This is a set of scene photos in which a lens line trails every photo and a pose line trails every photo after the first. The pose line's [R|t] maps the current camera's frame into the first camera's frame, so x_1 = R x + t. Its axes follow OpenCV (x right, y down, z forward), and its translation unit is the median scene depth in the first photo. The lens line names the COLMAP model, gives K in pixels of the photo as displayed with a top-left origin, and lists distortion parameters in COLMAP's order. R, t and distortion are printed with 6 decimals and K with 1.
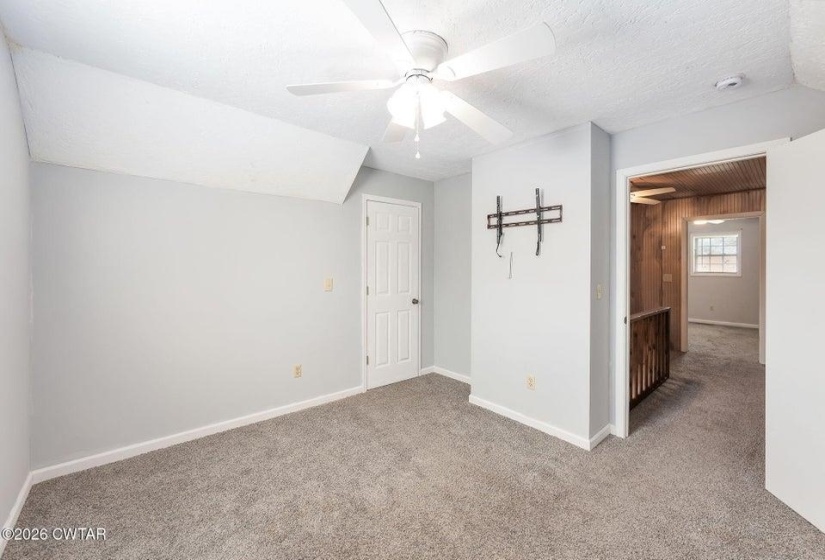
lens RADIAL K [[331.2, 0, 413.4], [0, 331.2, 269.5], [0, 0, 1]] dist [0.000002, -0.000026]
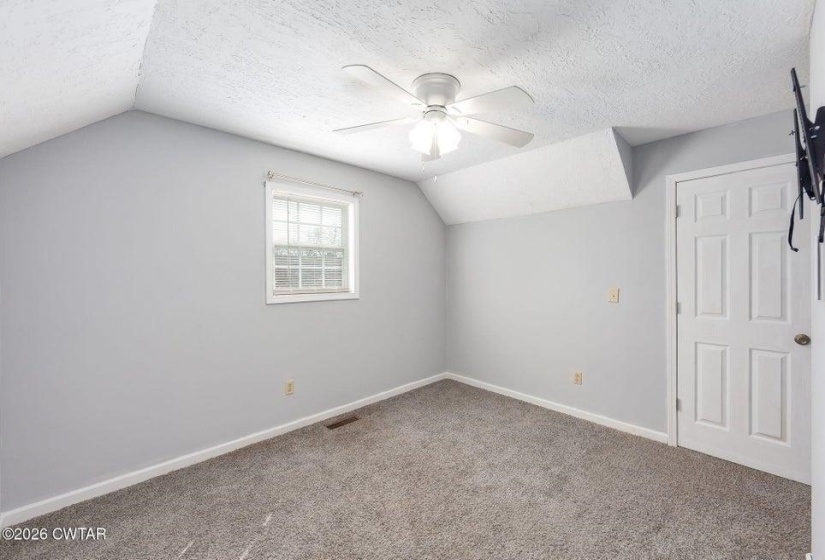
lens RADIAL K [[329.5, 0, 421.2], [0, 329.5, 277.0], [0, 0, 1]] dist [-0.002123, -0.000215]
pose [[0.042615, 0.003767, -0.999084, 0.617308], [0.012440, 0.999913, 0.004301, -0.015053], [0.999014, -0.012612, 0.042565, 0.462252]]
